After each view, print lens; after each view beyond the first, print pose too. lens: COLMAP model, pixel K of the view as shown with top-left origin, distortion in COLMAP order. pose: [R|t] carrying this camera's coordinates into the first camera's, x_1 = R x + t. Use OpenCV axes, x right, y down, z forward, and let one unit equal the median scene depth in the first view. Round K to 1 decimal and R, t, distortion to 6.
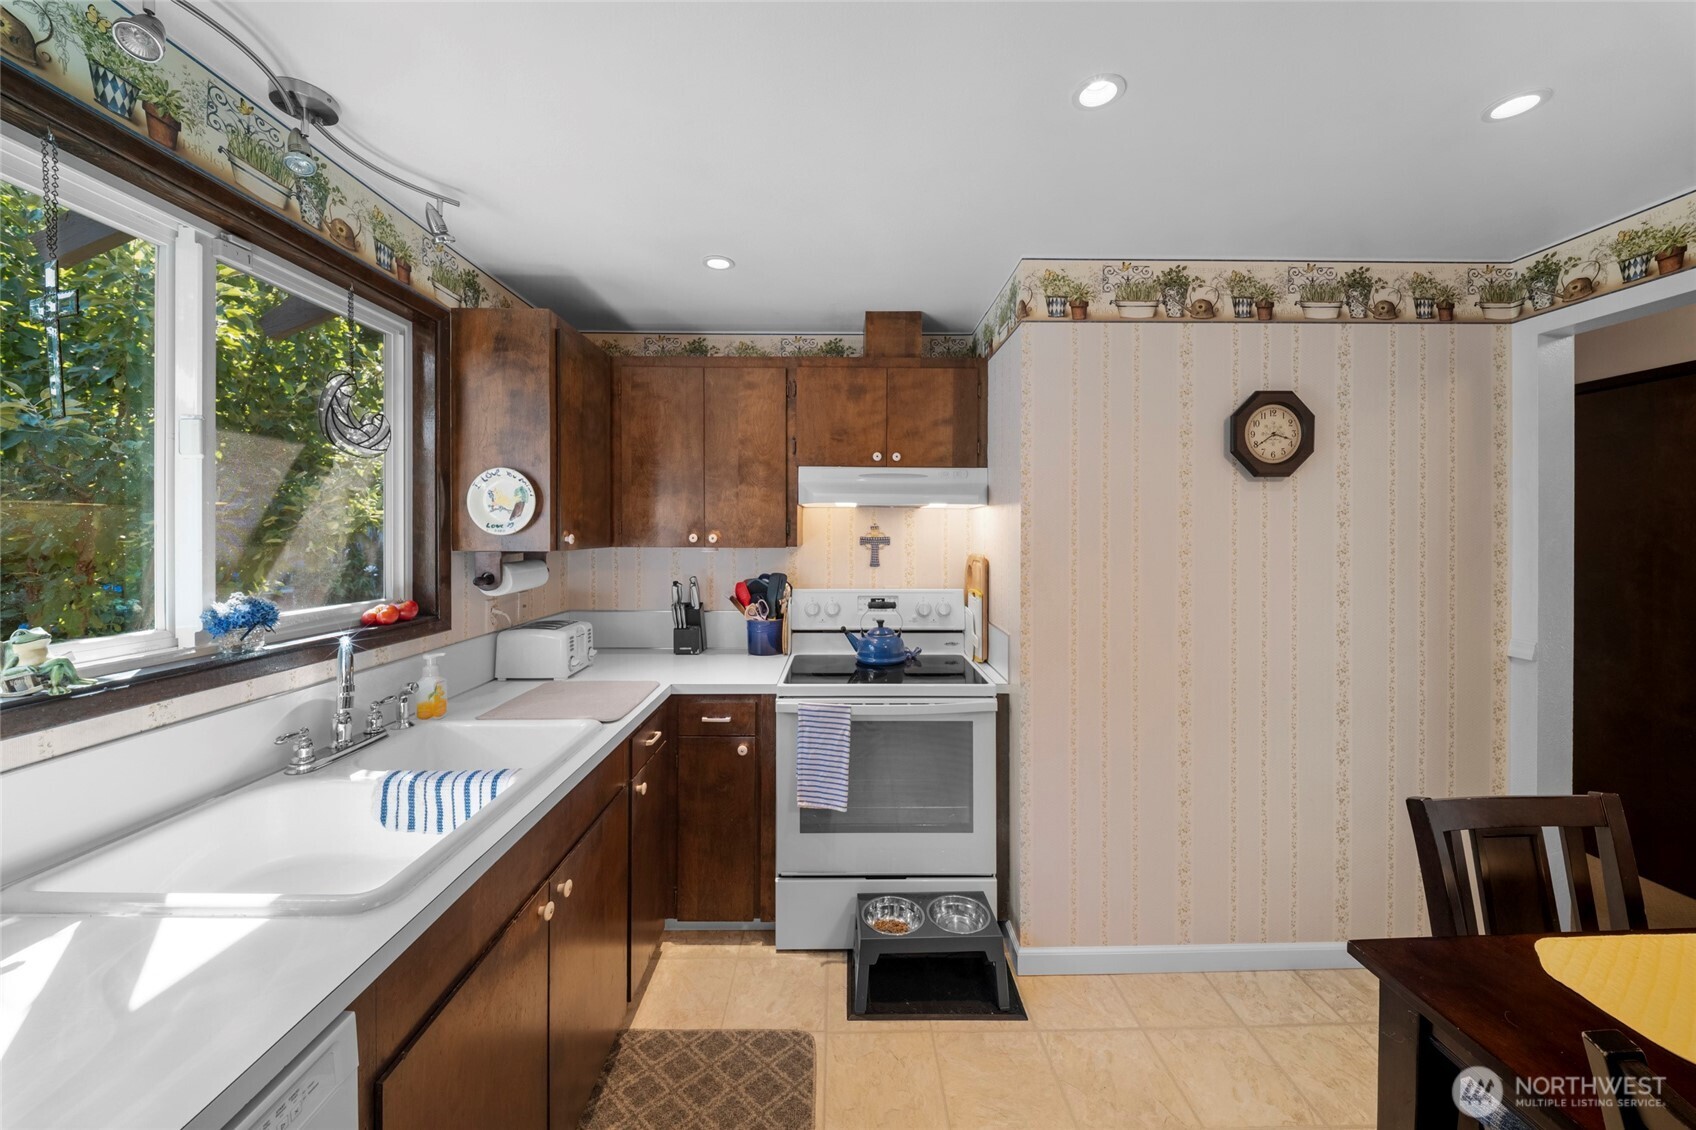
lens RADIAL K [[600.7, 0, 848.2], [0, 600.7, 529.1], [0, 0, 1]] dist [0.001837, -0.007204]
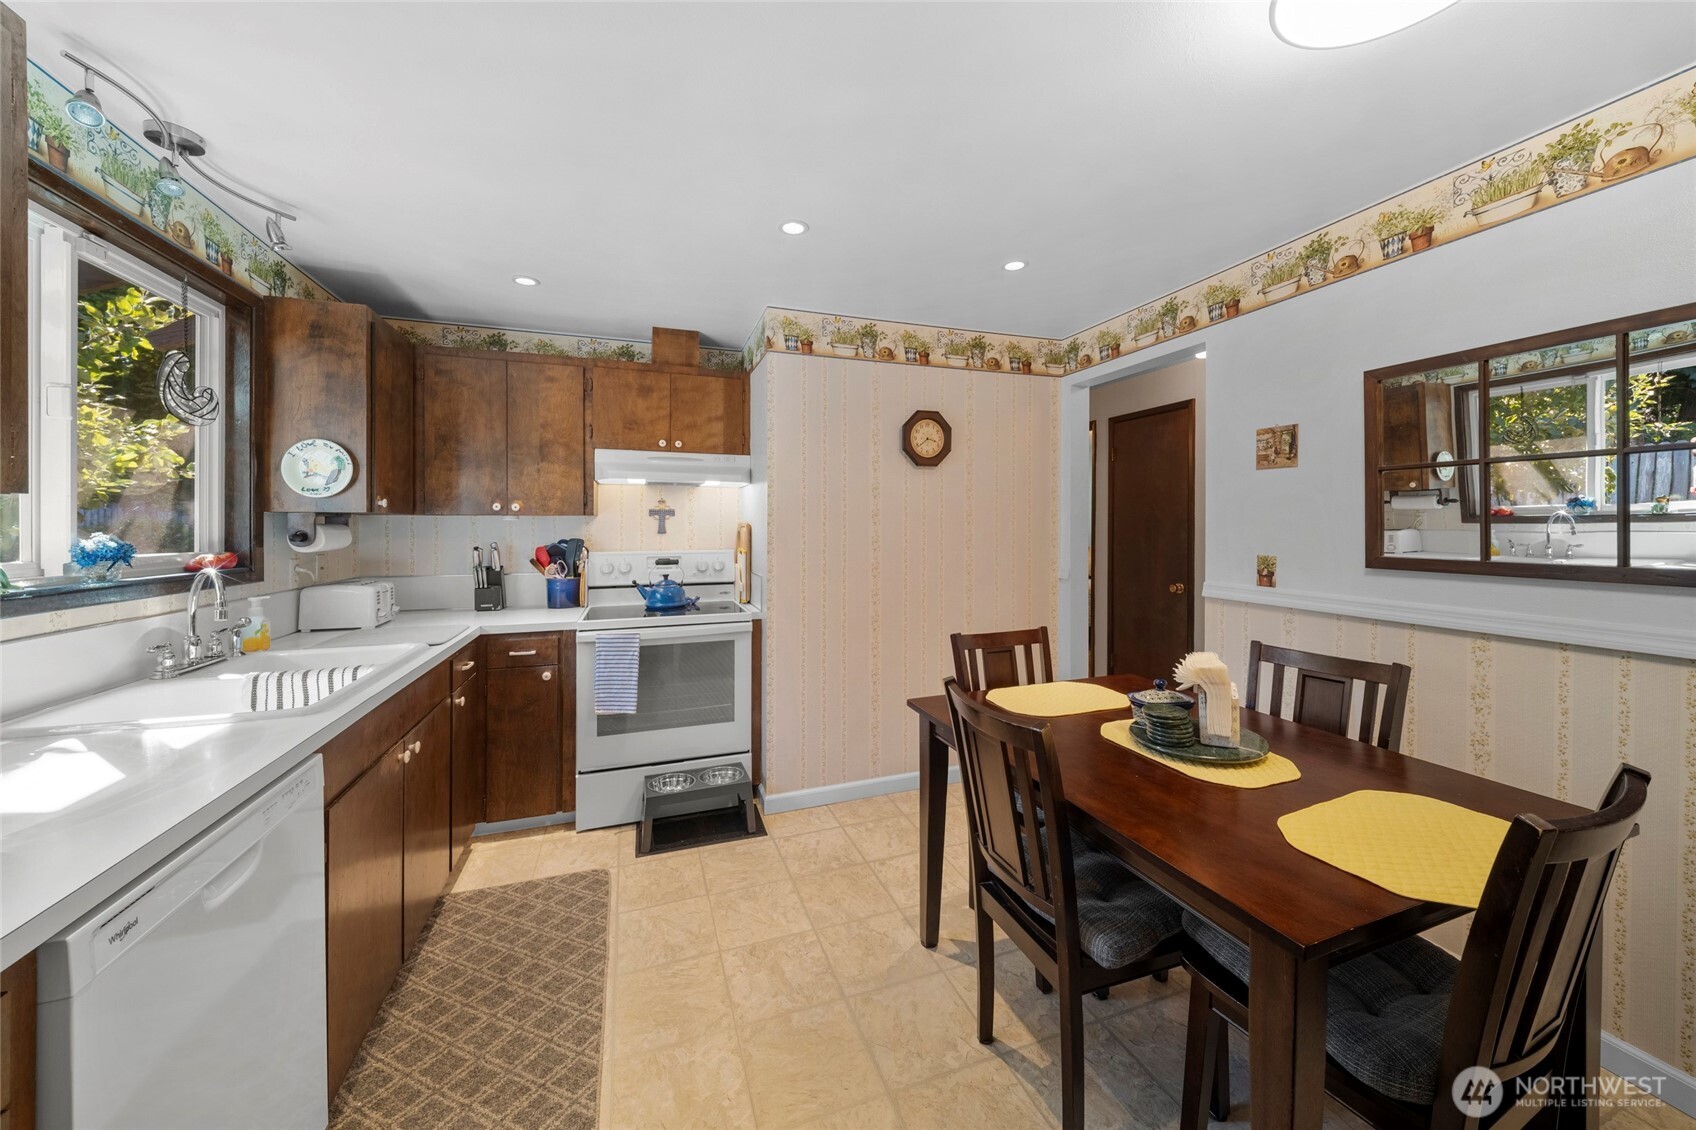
lens RADIAL K [[614.7, 0, 851.0], [0, 614.7, 521.5], [0, 0, 1]] dist [0.008334, -0.008083]
pose [[0.947914, -0.000283, 0.318528, 0.014979], [0.001650, 0.999991, -0.004021, 0.059994], [-0.318523, 0.004337, 0.947905, -0.427237]]
